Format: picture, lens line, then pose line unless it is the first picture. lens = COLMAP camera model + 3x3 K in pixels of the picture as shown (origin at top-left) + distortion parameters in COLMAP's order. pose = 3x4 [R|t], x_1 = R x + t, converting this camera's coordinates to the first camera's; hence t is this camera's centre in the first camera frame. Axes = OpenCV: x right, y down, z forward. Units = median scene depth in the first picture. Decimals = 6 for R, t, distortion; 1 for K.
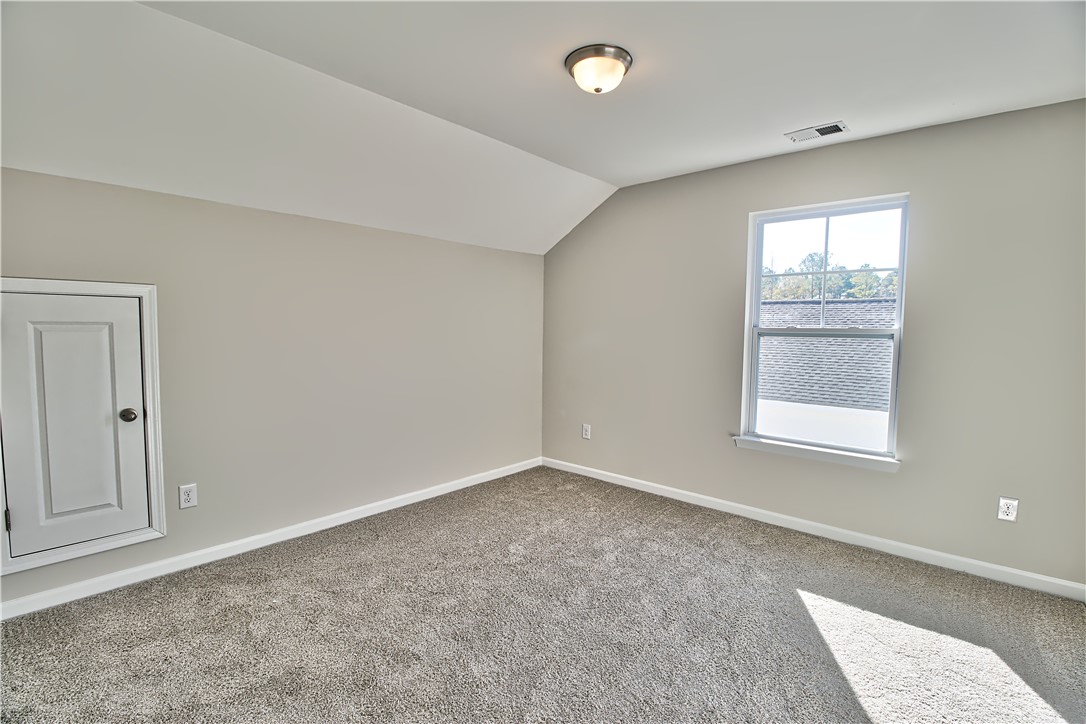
lens RADIAL K [[502.7, 0, 539.1], [0, 502.7, 362.4], [0, 0, 1]] dist [-0.000079, -0.012748]
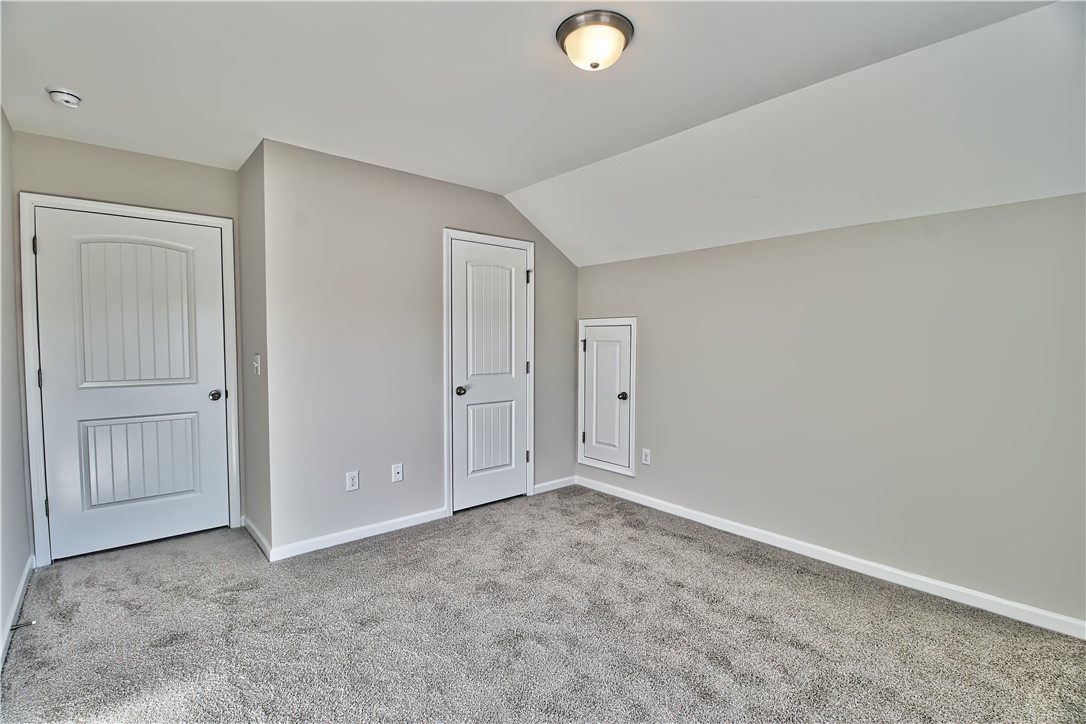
lens RADIAL K [[502.7, 0, 539.1], [0, 502.7, 362.4], [0, 0, 1]] dist [-0.000079, -0.012748]
pose [[-0.121910, 0.042712, -0.991622, 0.852432], [-0.071420, 0.996106, 0.051685, -0.072338], [0.989968, 0.077123, -0.118385, 0.875565]]
